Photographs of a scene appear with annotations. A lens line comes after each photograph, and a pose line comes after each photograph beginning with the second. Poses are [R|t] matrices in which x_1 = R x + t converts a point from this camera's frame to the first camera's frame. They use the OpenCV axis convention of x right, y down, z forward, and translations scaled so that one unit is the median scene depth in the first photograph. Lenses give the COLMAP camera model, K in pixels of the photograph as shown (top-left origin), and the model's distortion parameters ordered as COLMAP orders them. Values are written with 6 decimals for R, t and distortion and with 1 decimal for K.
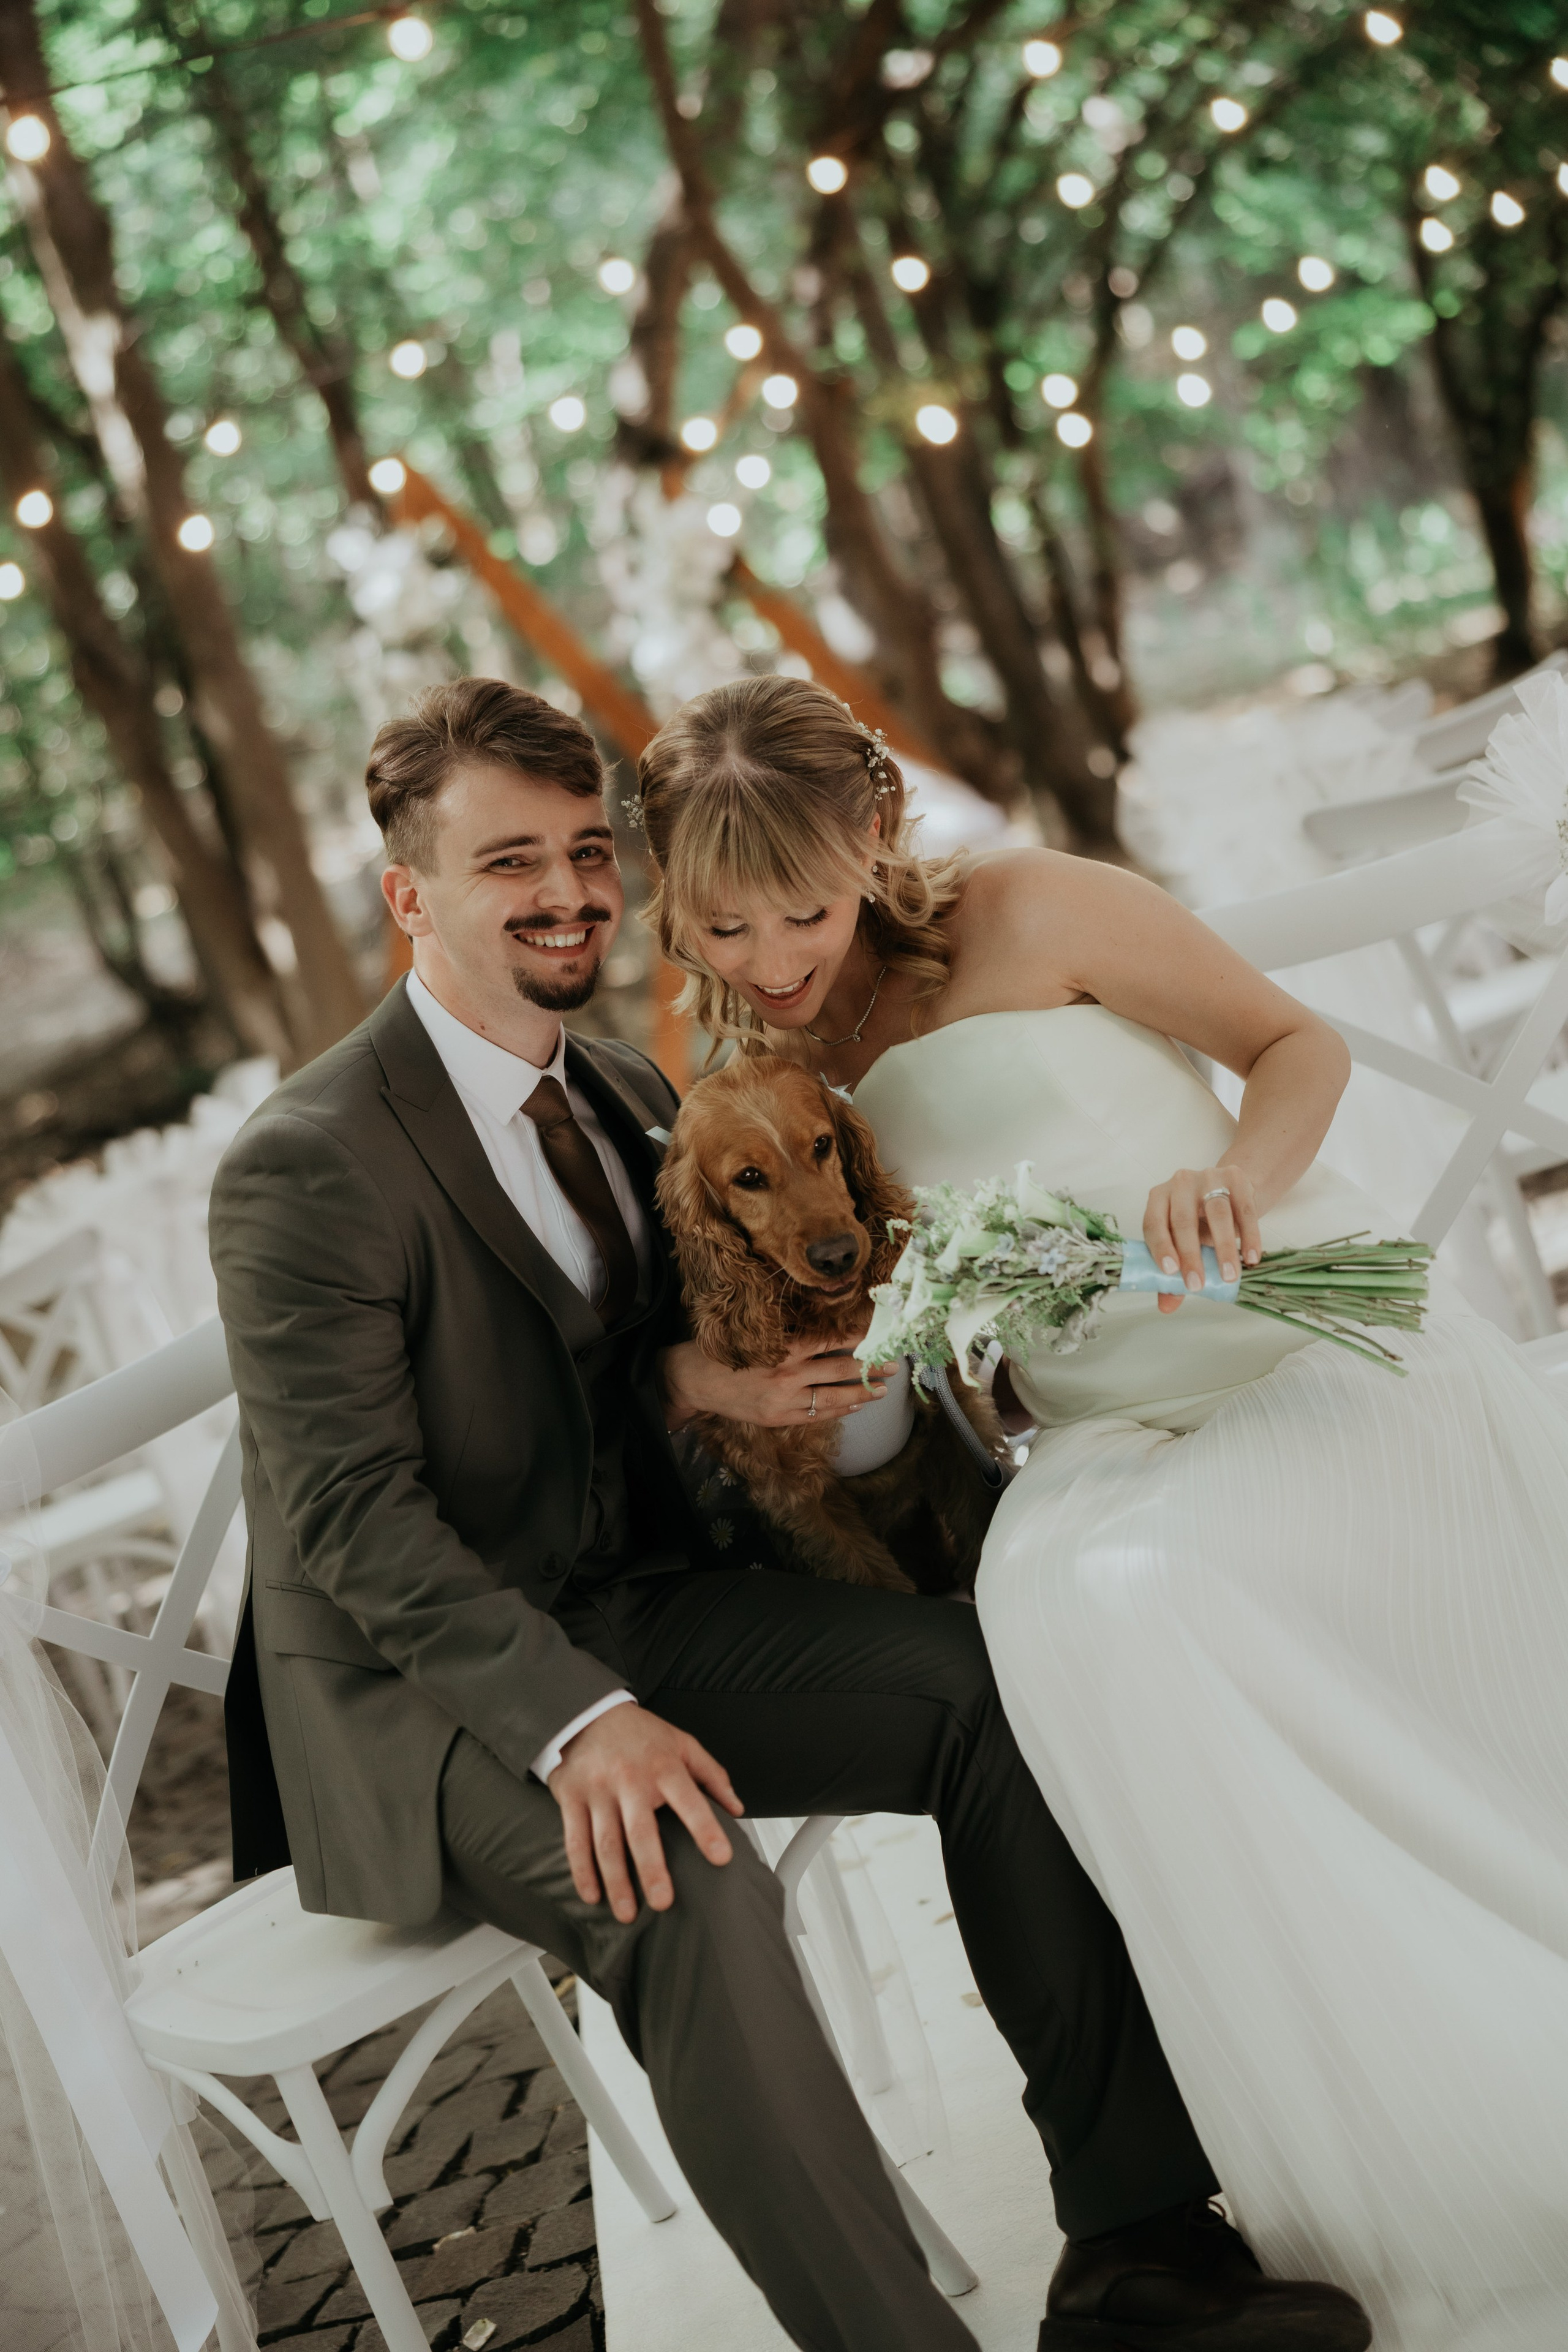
lens RADIAL K [[3540.9, 0, 784.0], [0, 3540.9, 1176.0], [0, 0, 1]] dist [0.021648, 0.033238]
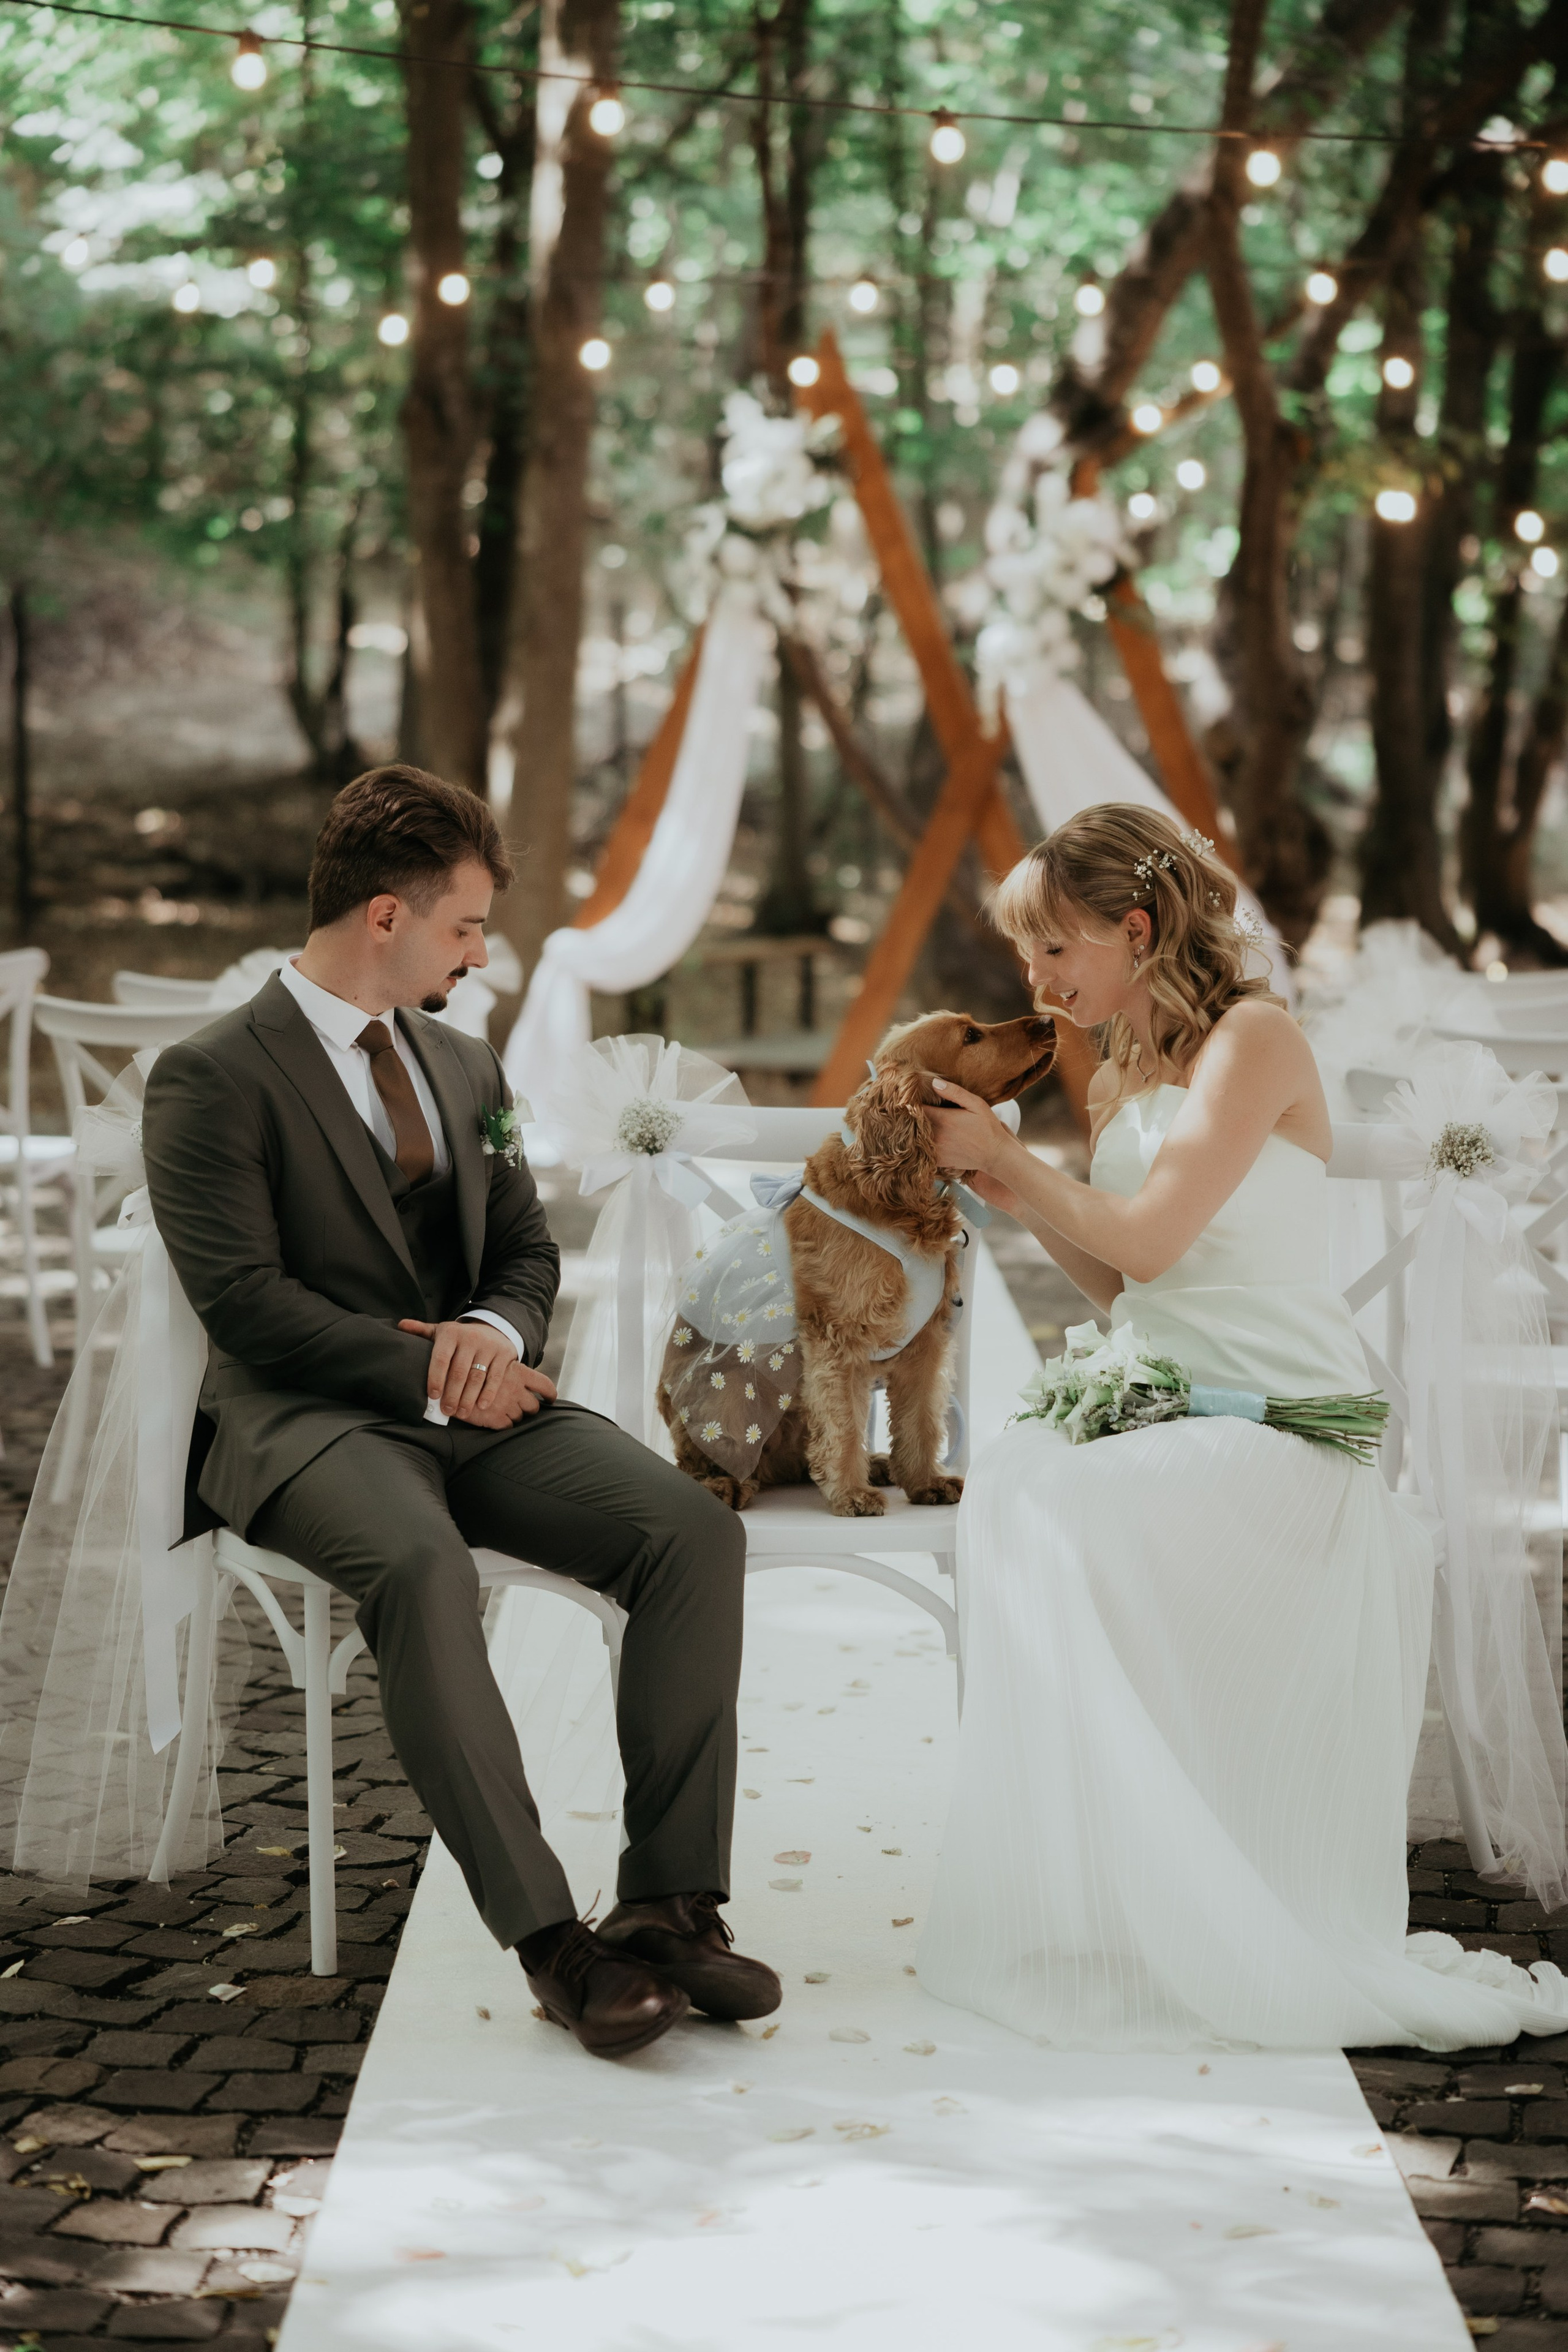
lens RADIAL K [[4534.6, 0, 762.1], [0, 4534.6, 1138.7], [0, 0, 1]] dist [0.014788, 0.098889]
pose [[0.926537, 0.373005, -0.048954, 0.008360], [-0.373605, 0.927582, -0.003378, 0.001134], [0.044149, 0.021419, 0.998795, -0.123641]]
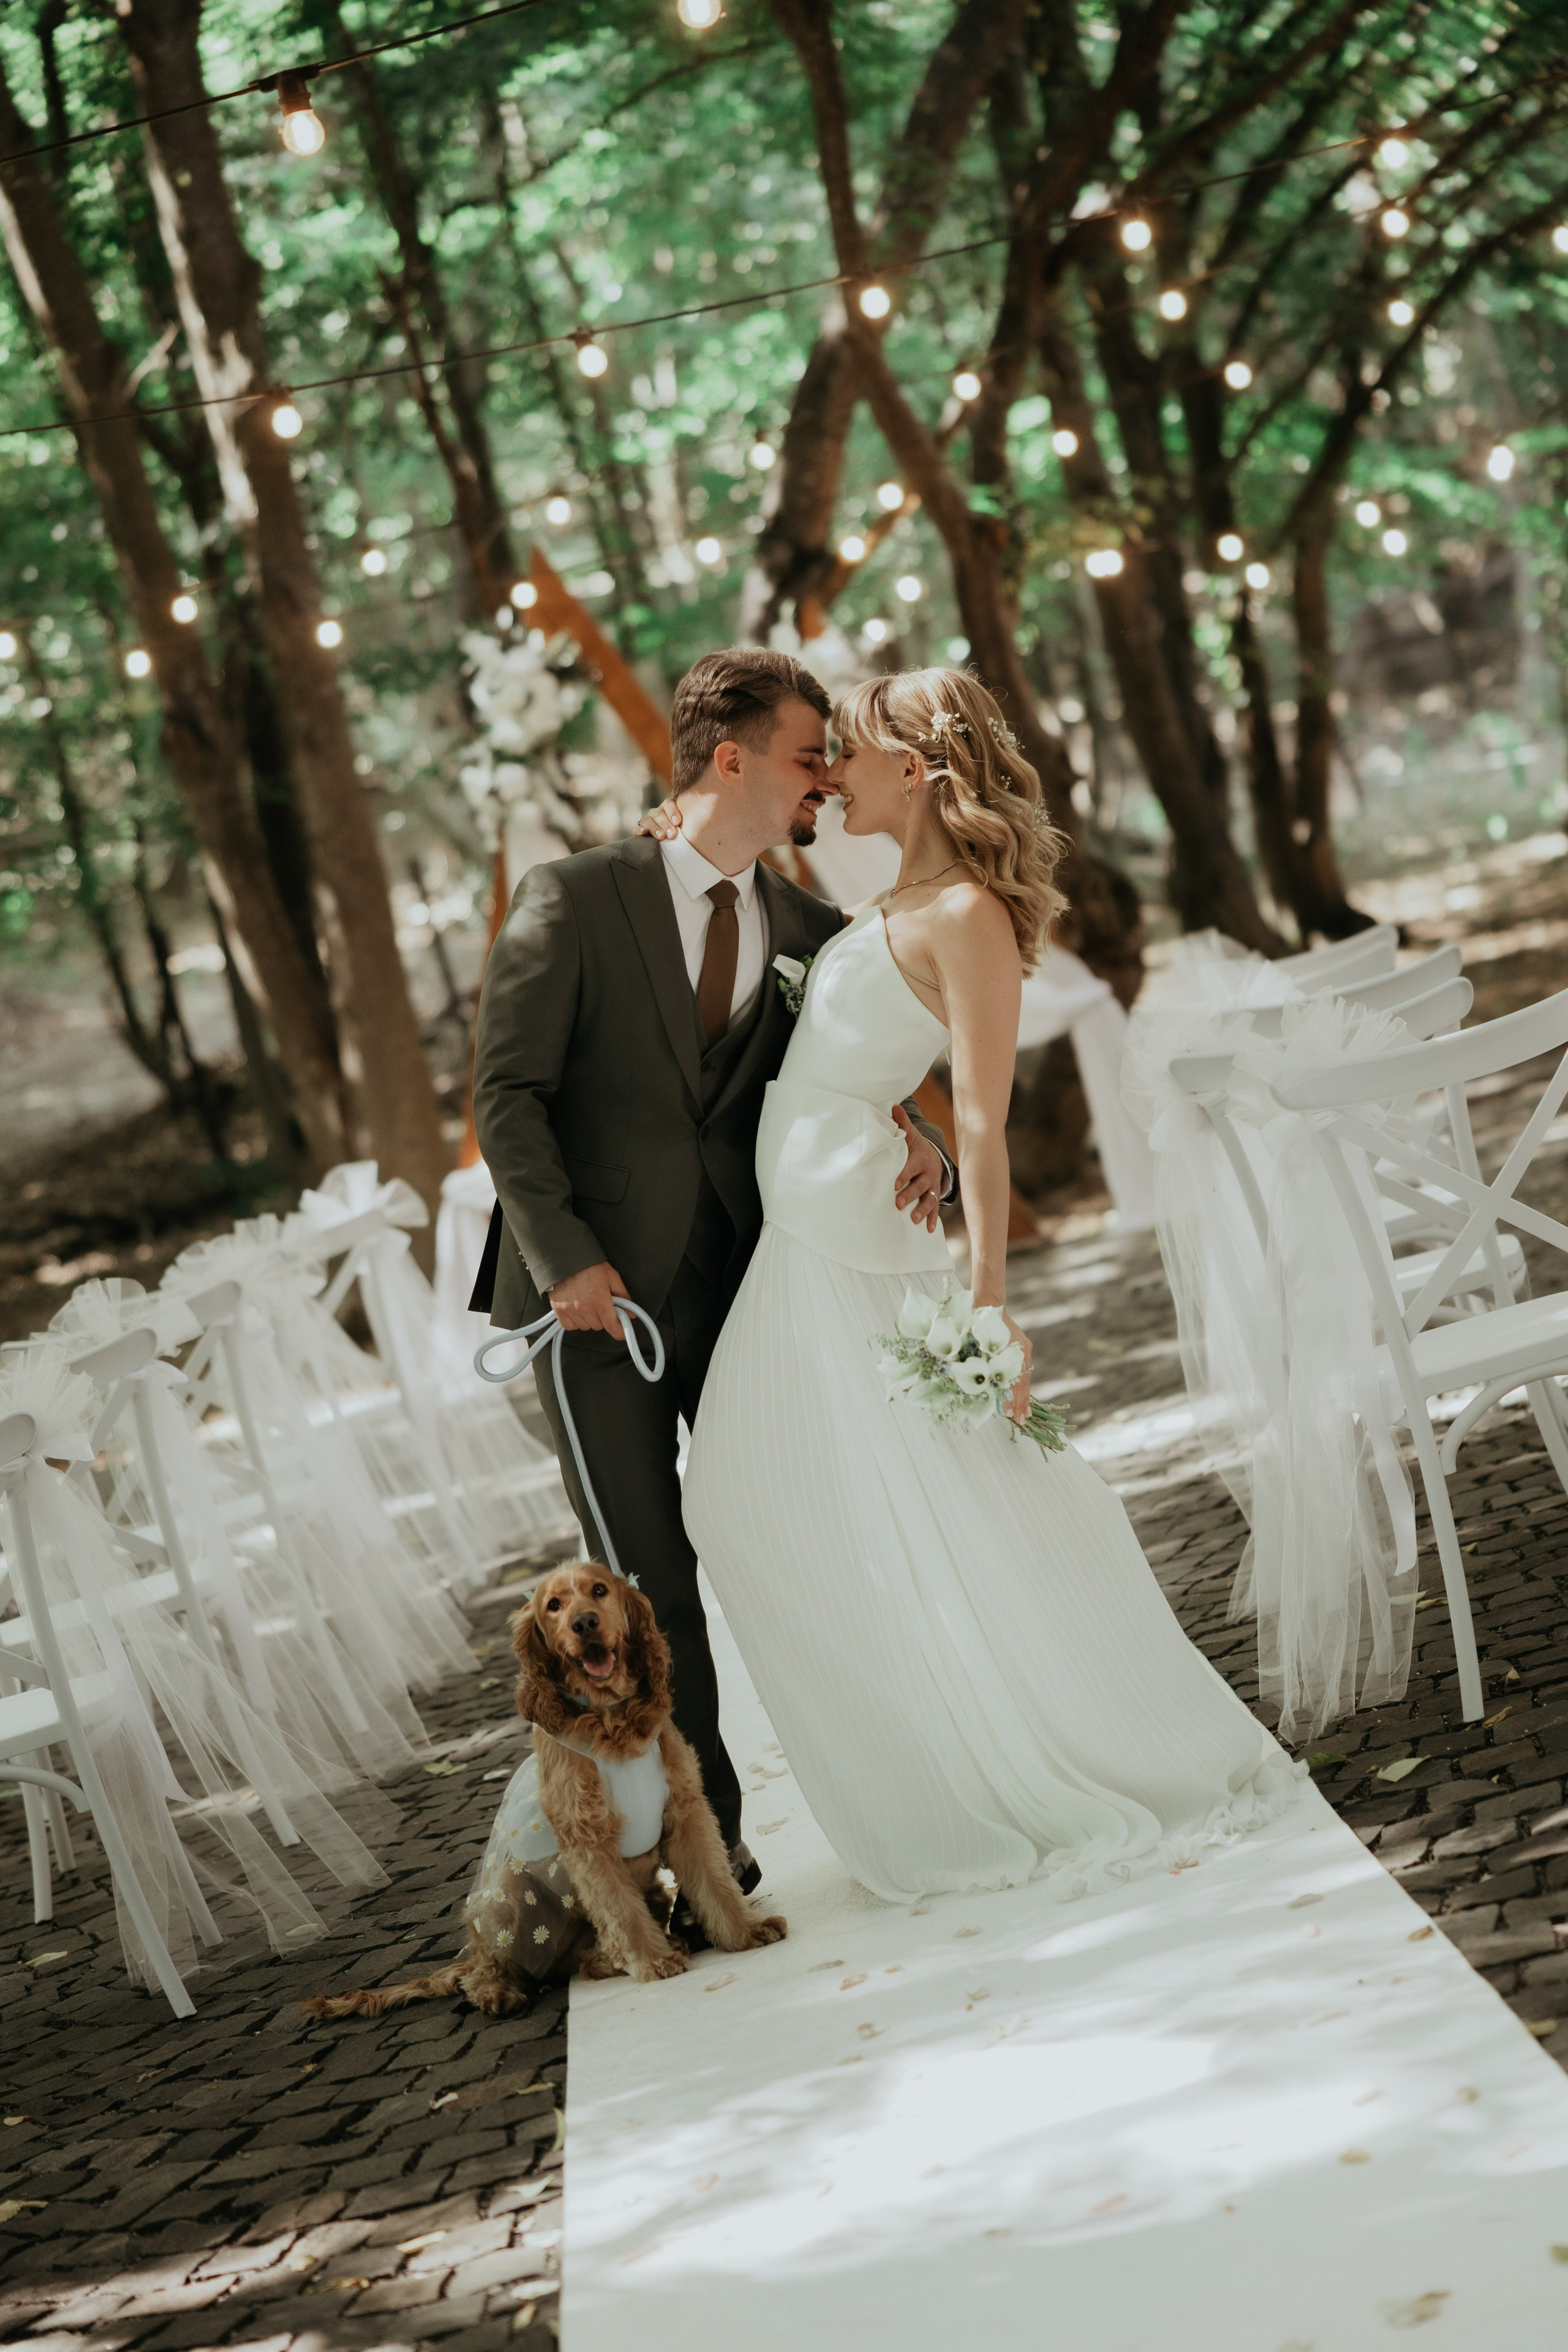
lens RADIAL K [[4534.6, 0, 762.1], [0, 4534.6, 1138.7], [0, 0, 1]] dist [0.014788, 0.098889]
pose [[0.994405, 0.098221, -0.038883, 0.011789], [-0.100067, 0.993785, -0.048773, 0.006639], [0.033850, 0.052391, 0.998053, -0.158710]]
